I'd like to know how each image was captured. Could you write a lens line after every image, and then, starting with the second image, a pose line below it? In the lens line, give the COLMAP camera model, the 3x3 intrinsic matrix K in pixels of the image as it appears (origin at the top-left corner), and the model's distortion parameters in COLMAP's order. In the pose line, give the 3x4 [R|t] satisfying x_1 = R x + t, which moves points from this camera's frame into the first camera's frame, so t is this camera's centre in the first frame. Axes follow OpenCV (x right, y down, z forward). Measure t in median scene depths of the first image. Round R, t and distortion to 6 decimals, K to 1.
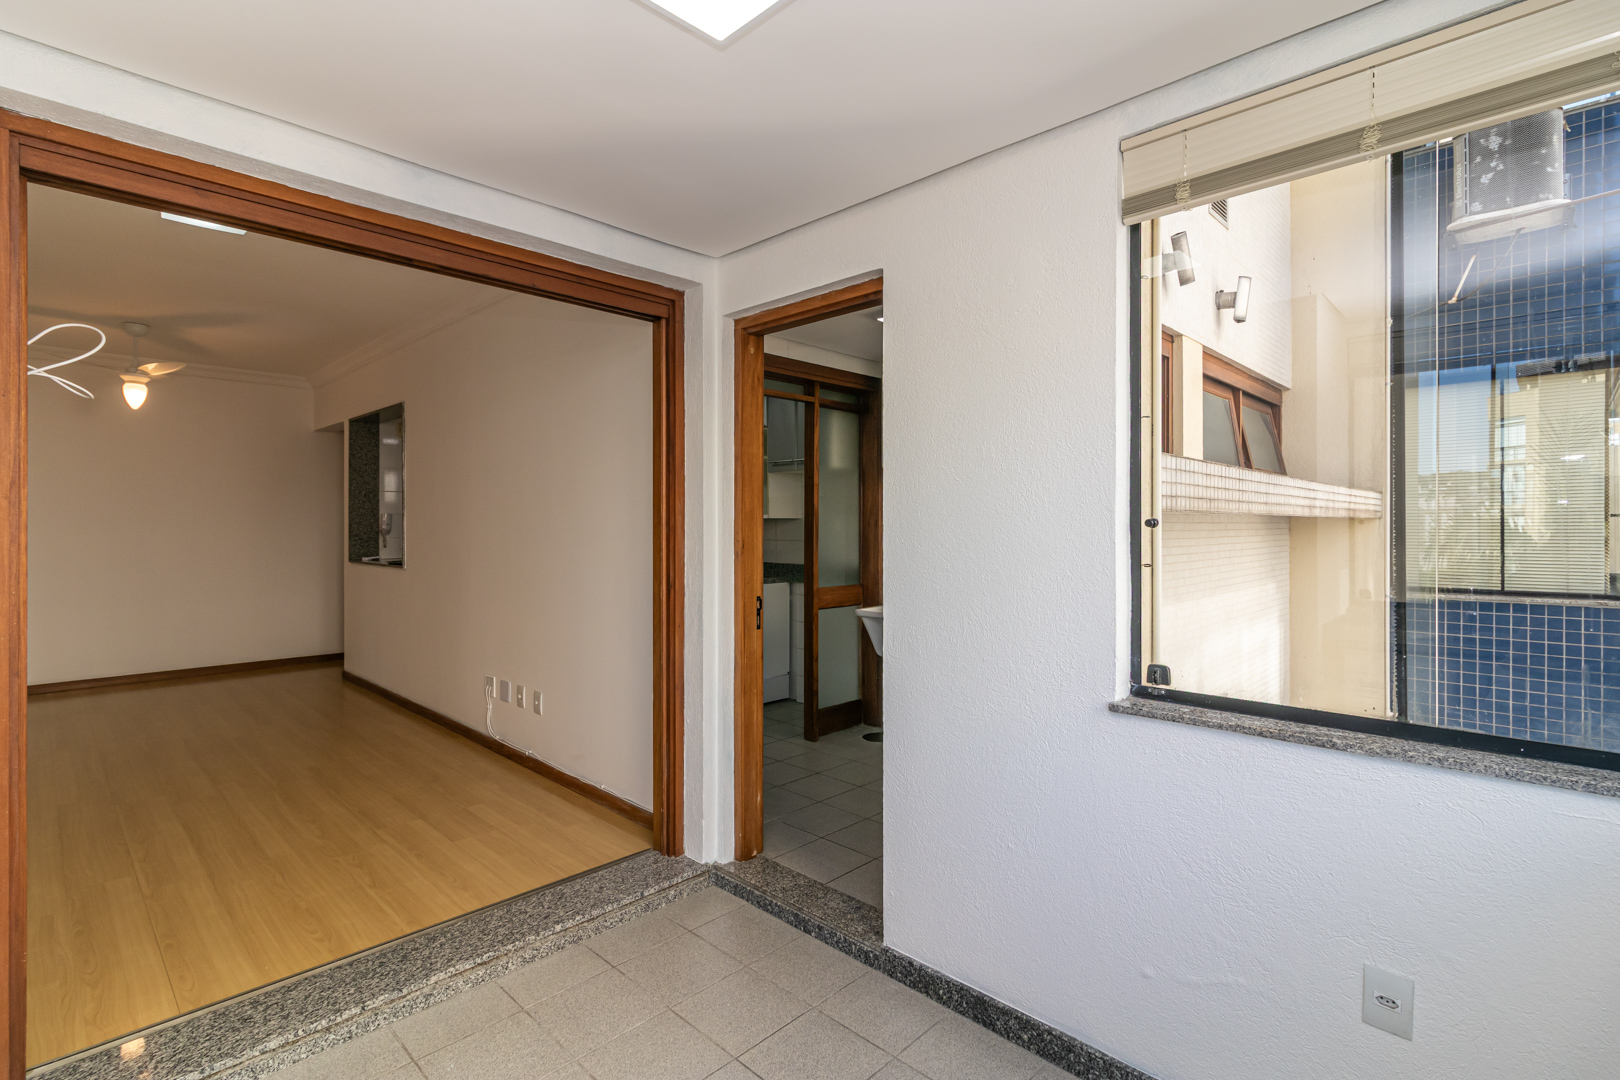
lens RADIAL K [[759.2, 0, 810.1], [0, 759.2, 510.7], [0, 0, 1]] dist [0.002168, 0.000501]
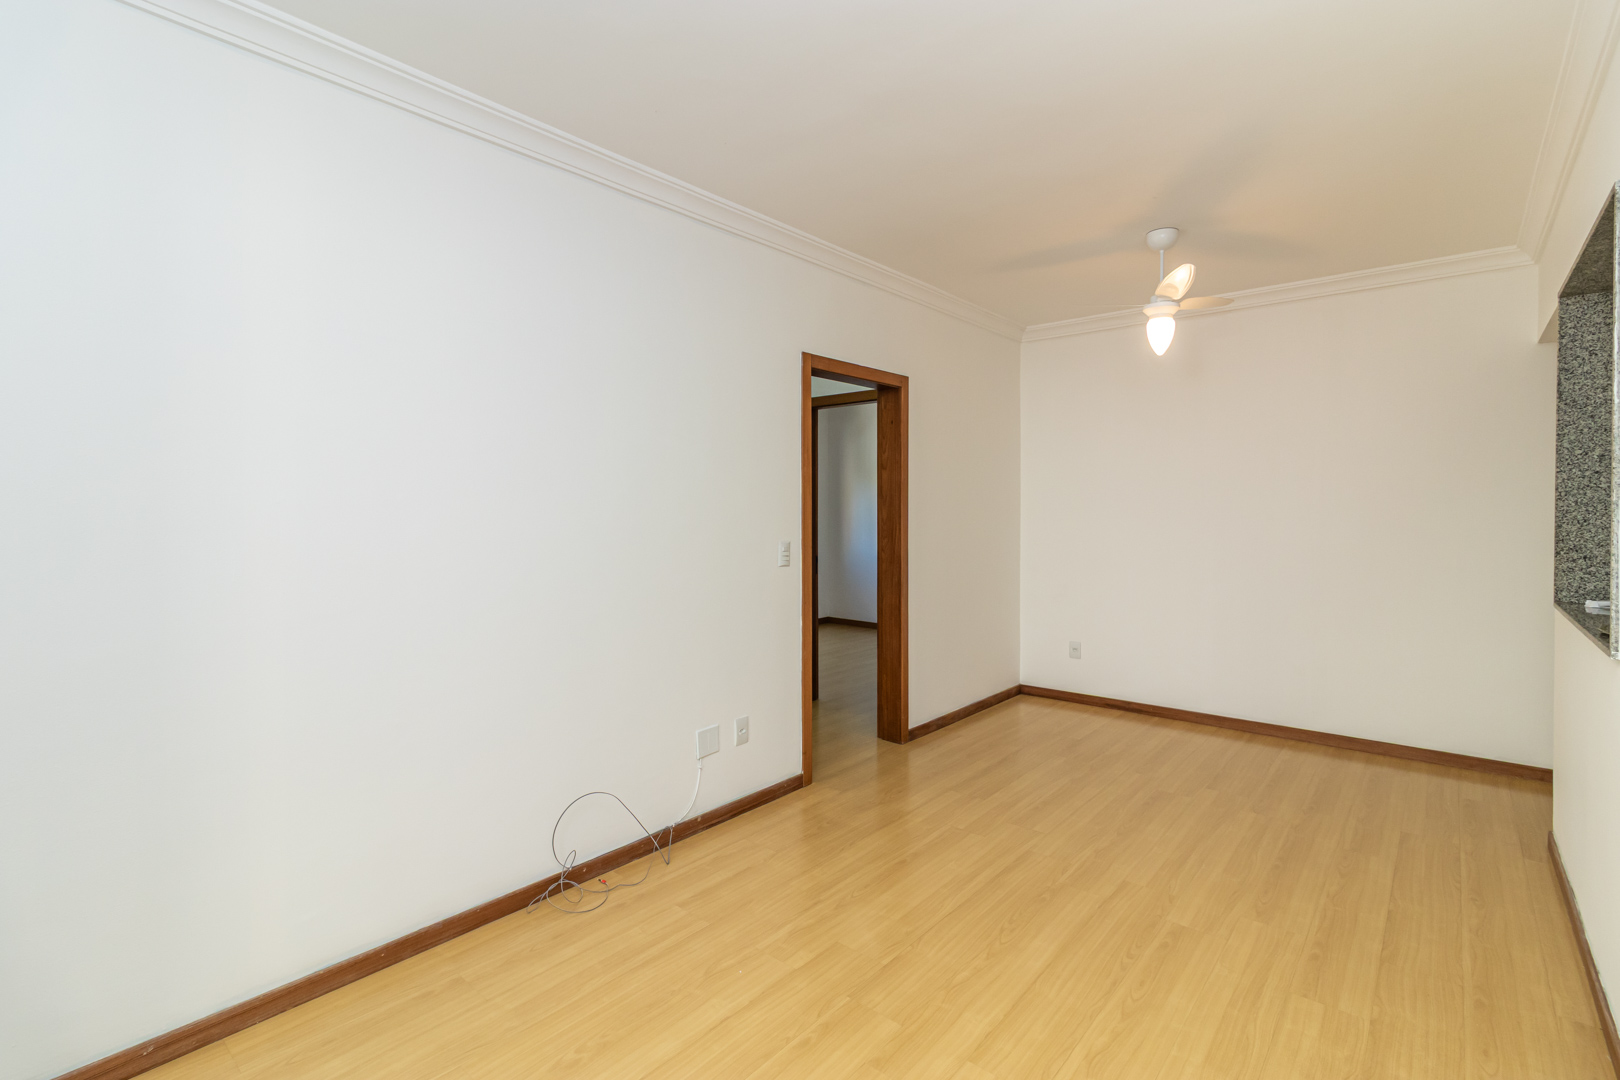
lens RADIAL K [[744.1, 0, 808.3], [0, 744.1, 520.8], [0, 0, 1]] dist [-0.001534, -0.000108]
pose [[0.053021, 0.012929, -0.998510, -0.185983], [0.019242, 0.999717, 0.013967, 0.000922], [0.998408, -0.019954, 0.052757, 0.518699]]
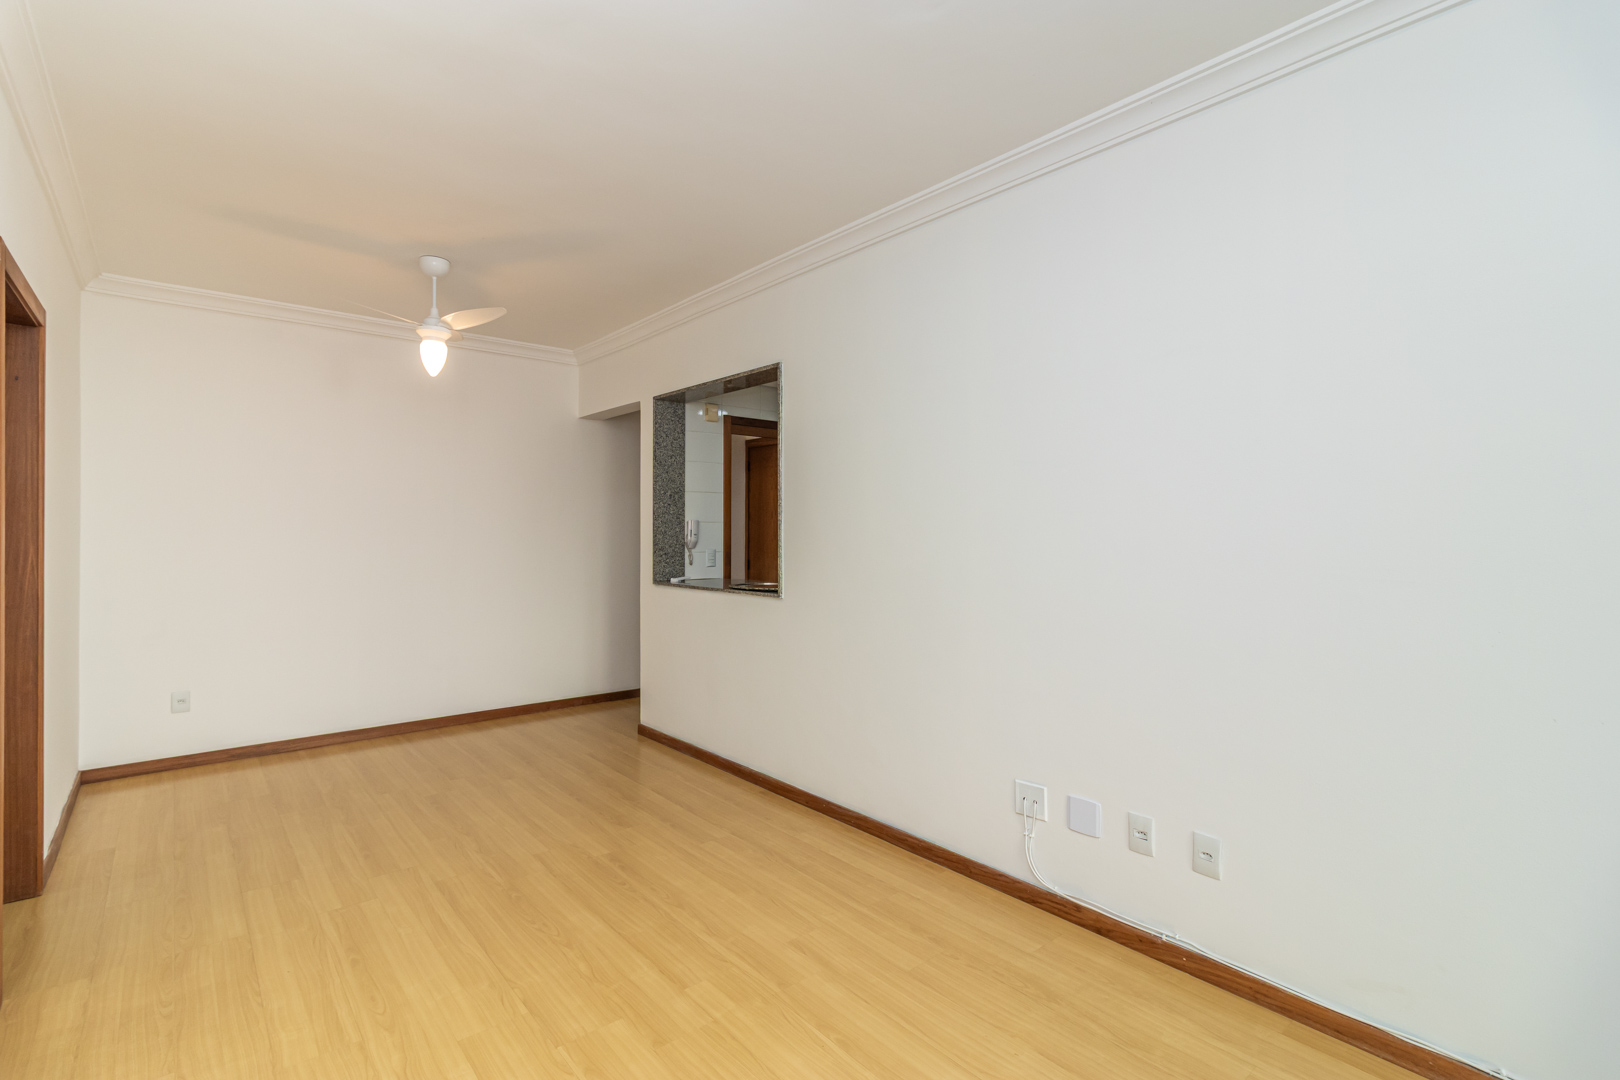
lens RADIAL K [[745.5, 0, 799.5], [0, 745.5, 532.7], [0, 0, 1]] dist [-0.001778, -0.000423]
pose [[0.993894, -0.001558, -0.110330, -0.374989], [0.003718, 0.999805, 0.019370, 0.001783], [0.110278, -0.019662, 0.993706, 0.269616]]
